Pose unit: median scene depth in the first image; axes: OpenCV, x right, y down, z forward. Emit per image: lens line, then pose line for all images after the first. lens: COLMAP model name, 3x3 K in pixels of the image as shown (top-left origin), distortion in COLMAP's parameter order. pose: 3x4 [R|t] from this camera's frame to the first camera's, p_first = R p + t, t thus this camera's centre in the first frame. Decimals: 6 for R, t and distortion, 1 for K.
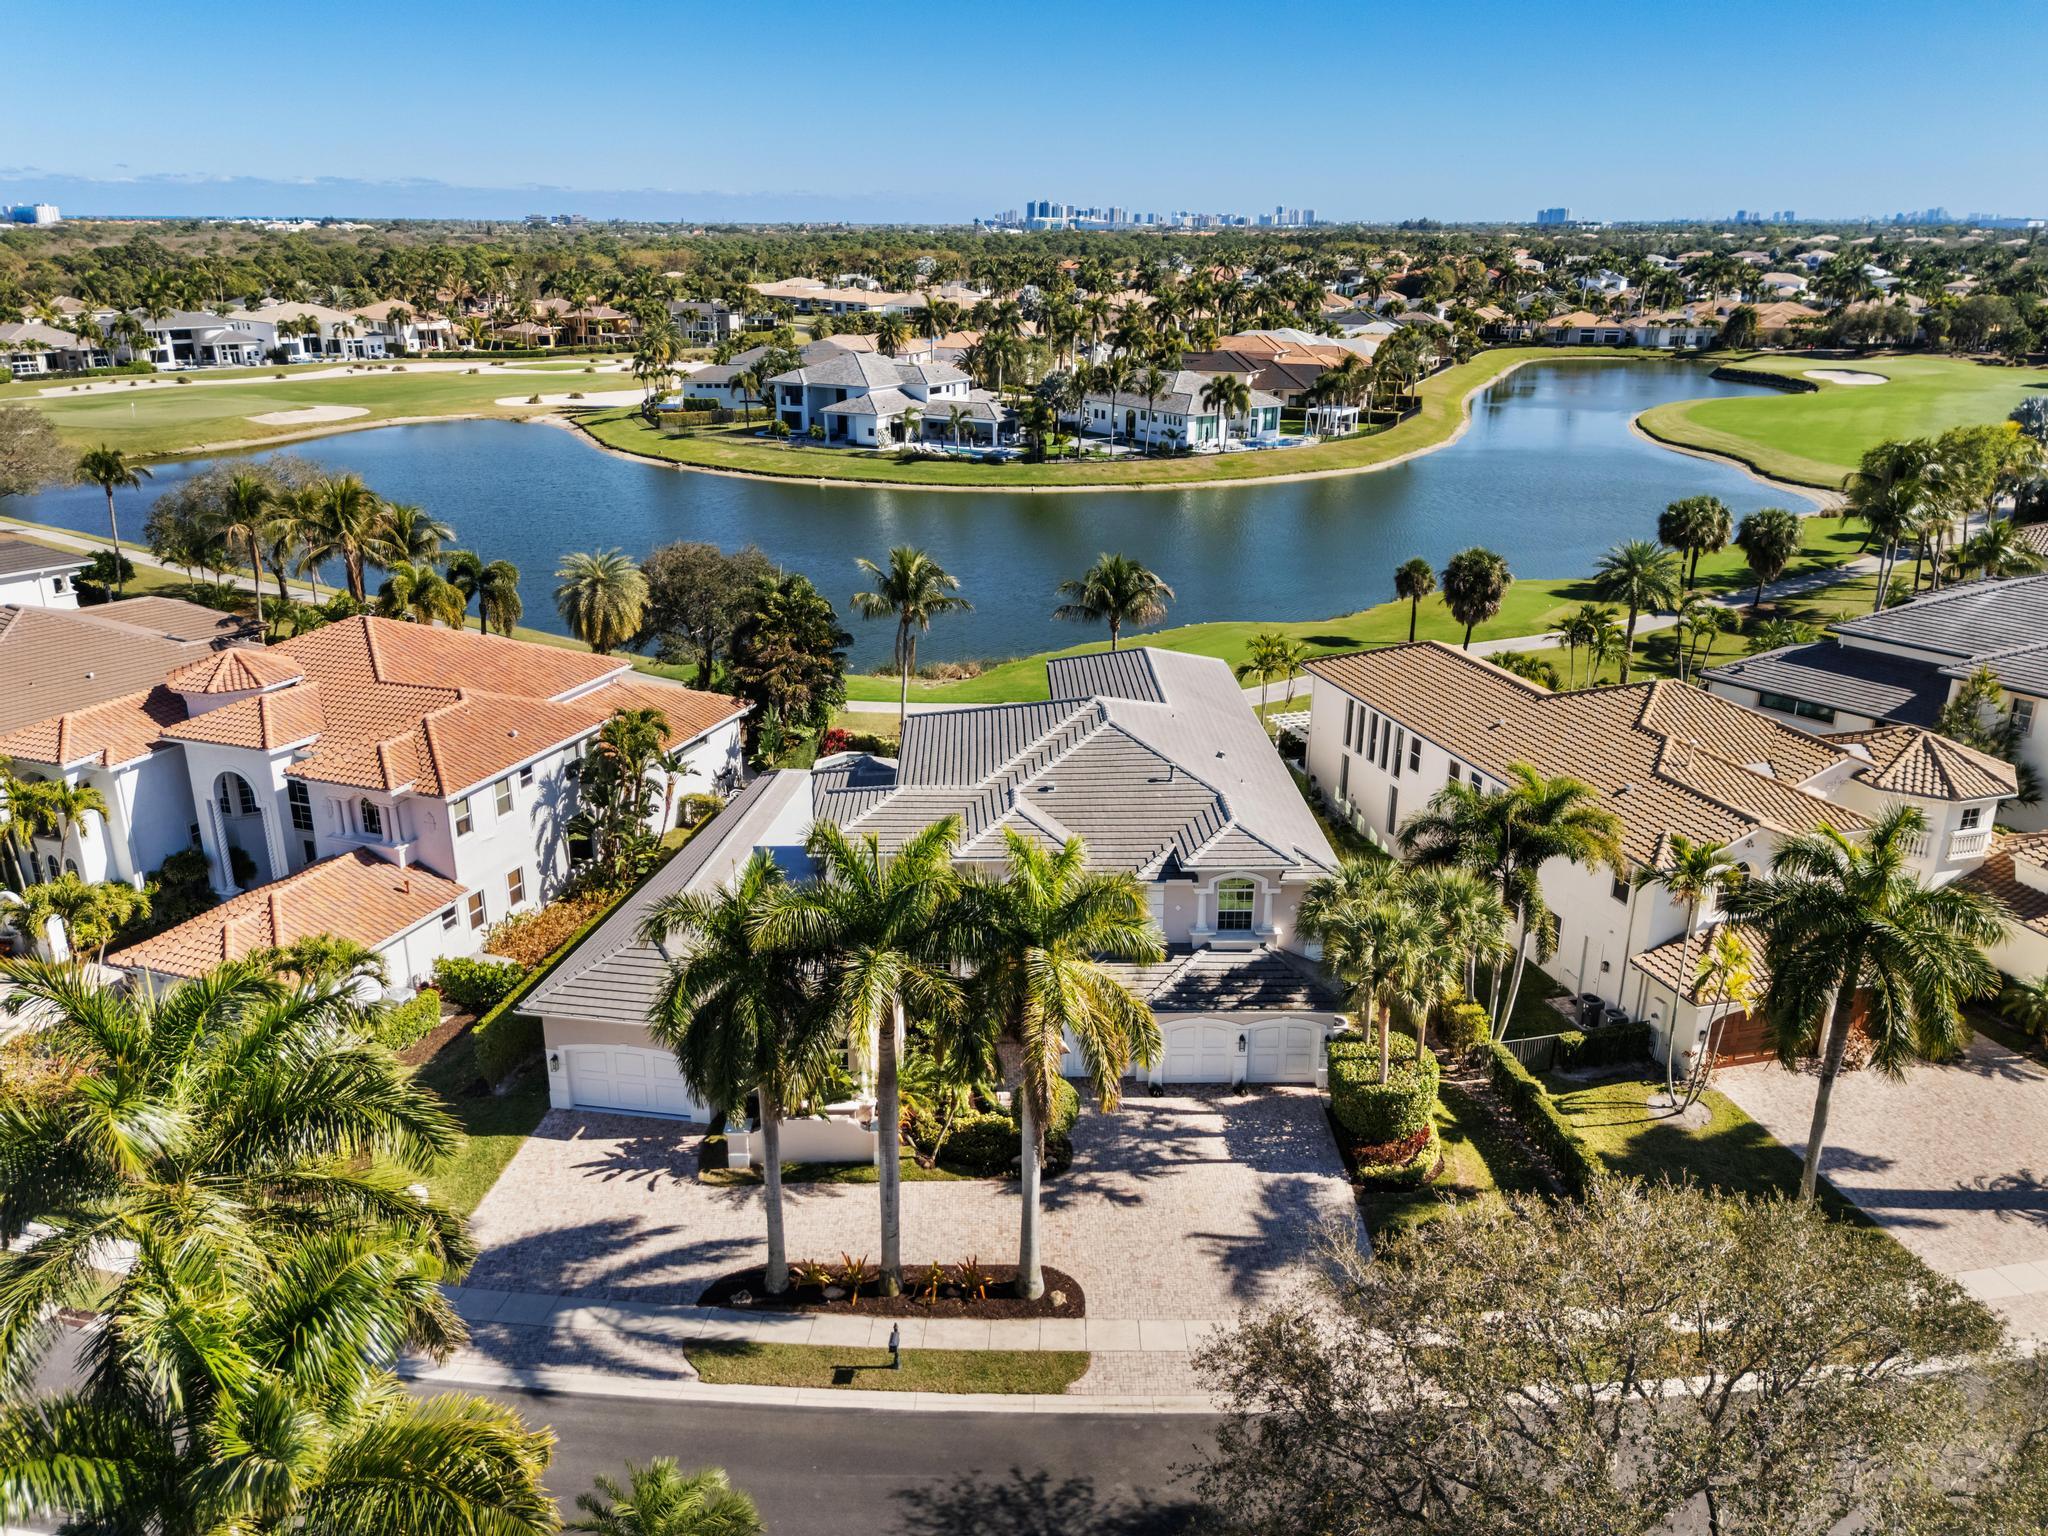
lens RADIAL K [[1441.9, 0, 1024.0], [0, 1441.9, 768.0], [0, 0, 1]] dist [0.034193, 0.000651]
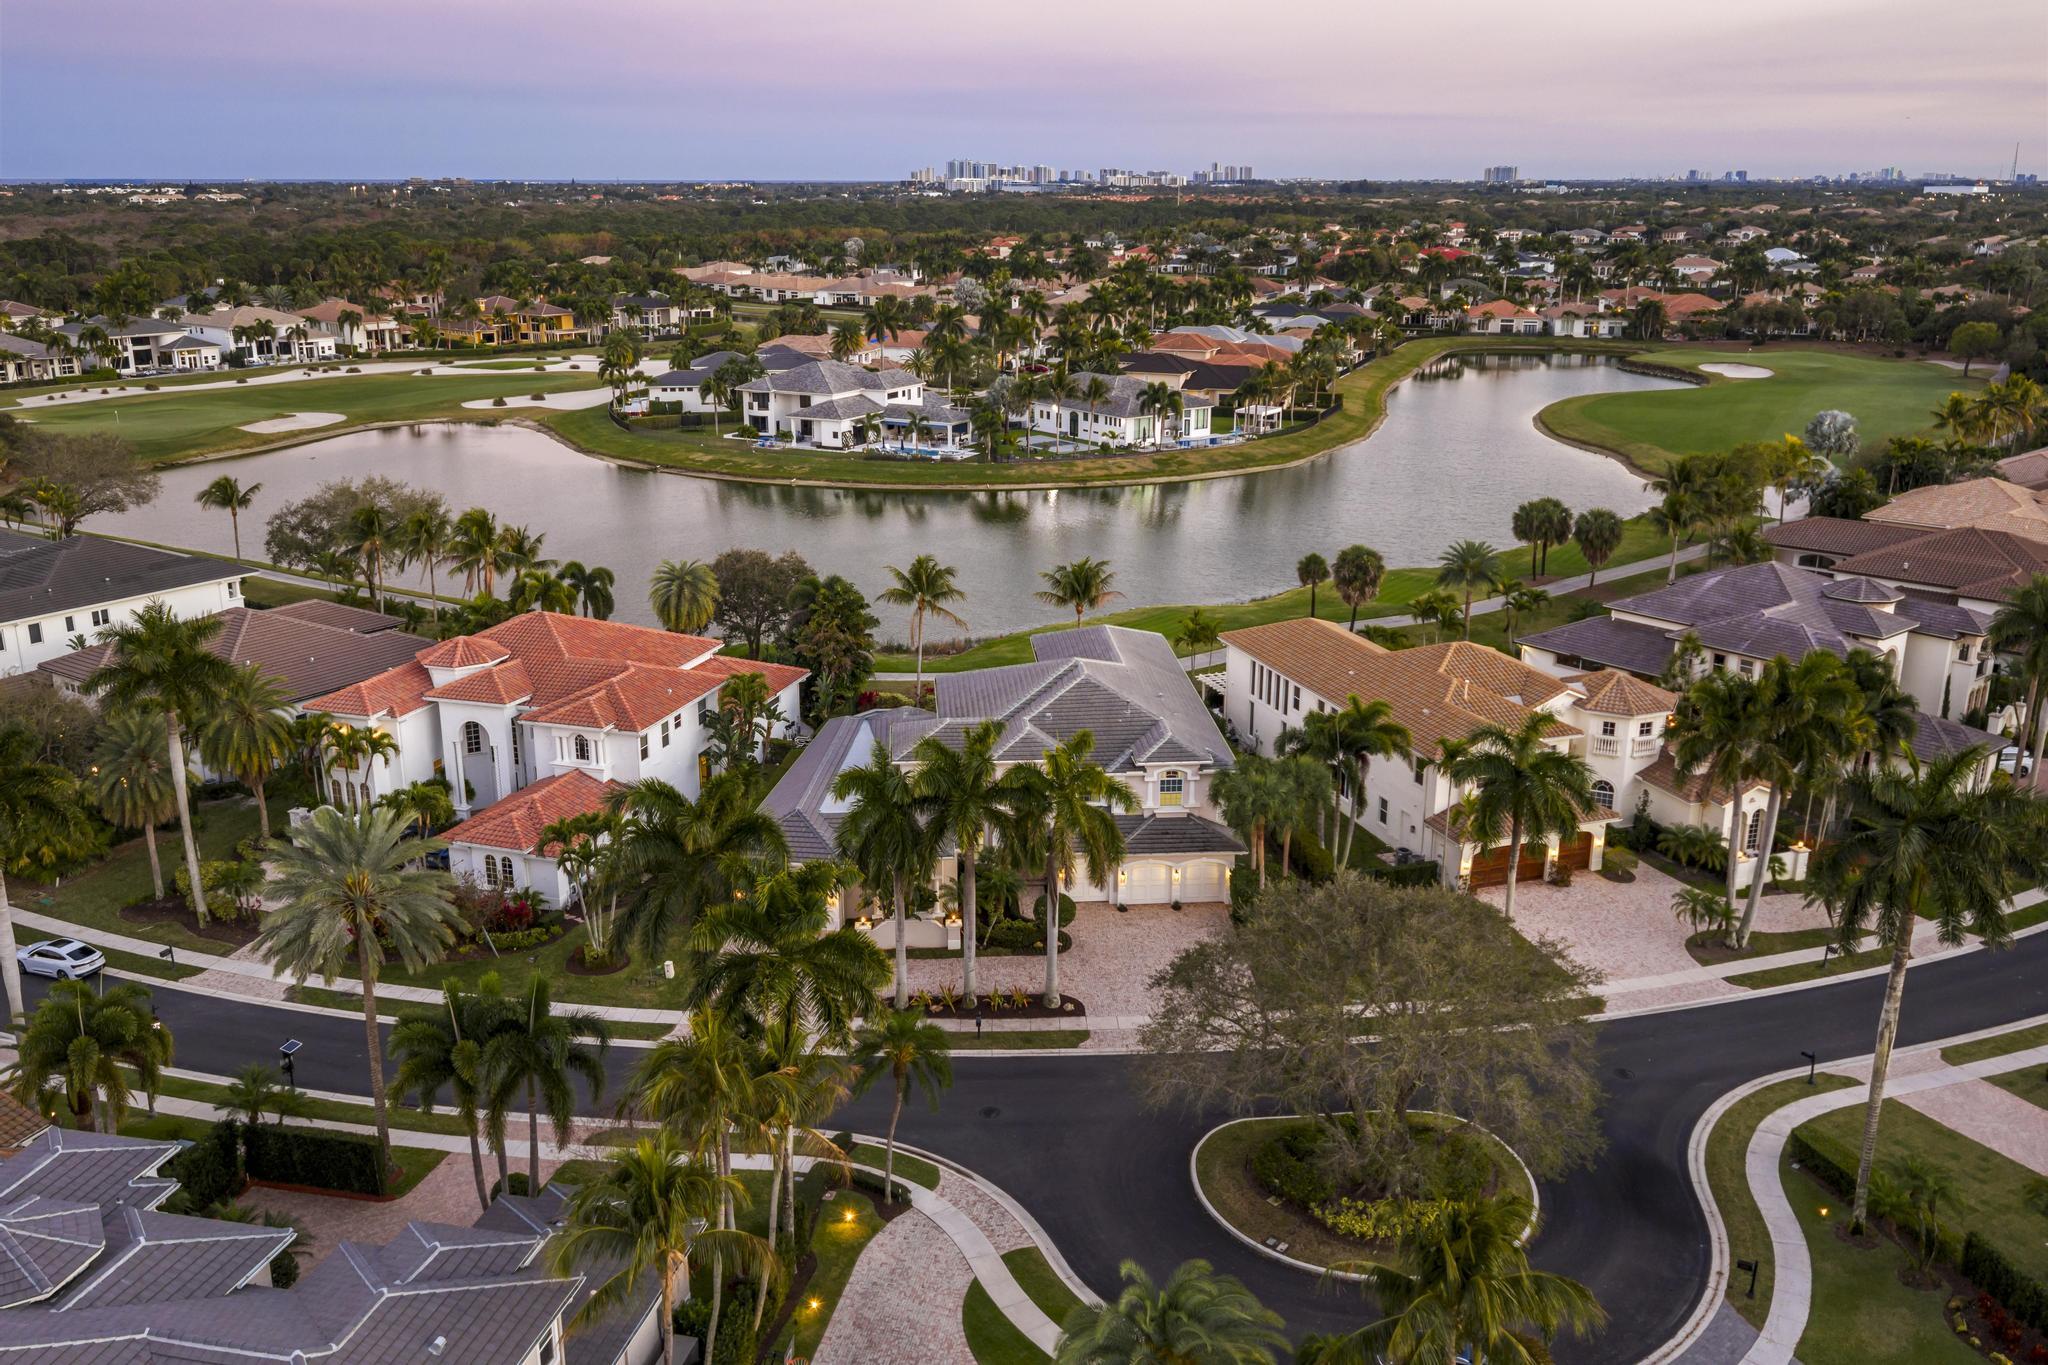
lens RADIAL K [[1657.3, 0, 1024.0], [0, 1657.3, 682.5], [0, 0, 1]] dist [0.002002, 0.000576]
pose [[0.998642, -0.016269, 0.049500, -0.022170], [0.018965, 0.998334, -0.054496, 0.017272], [-0.048531, 0.055361, 0.997286, -0.177190]]
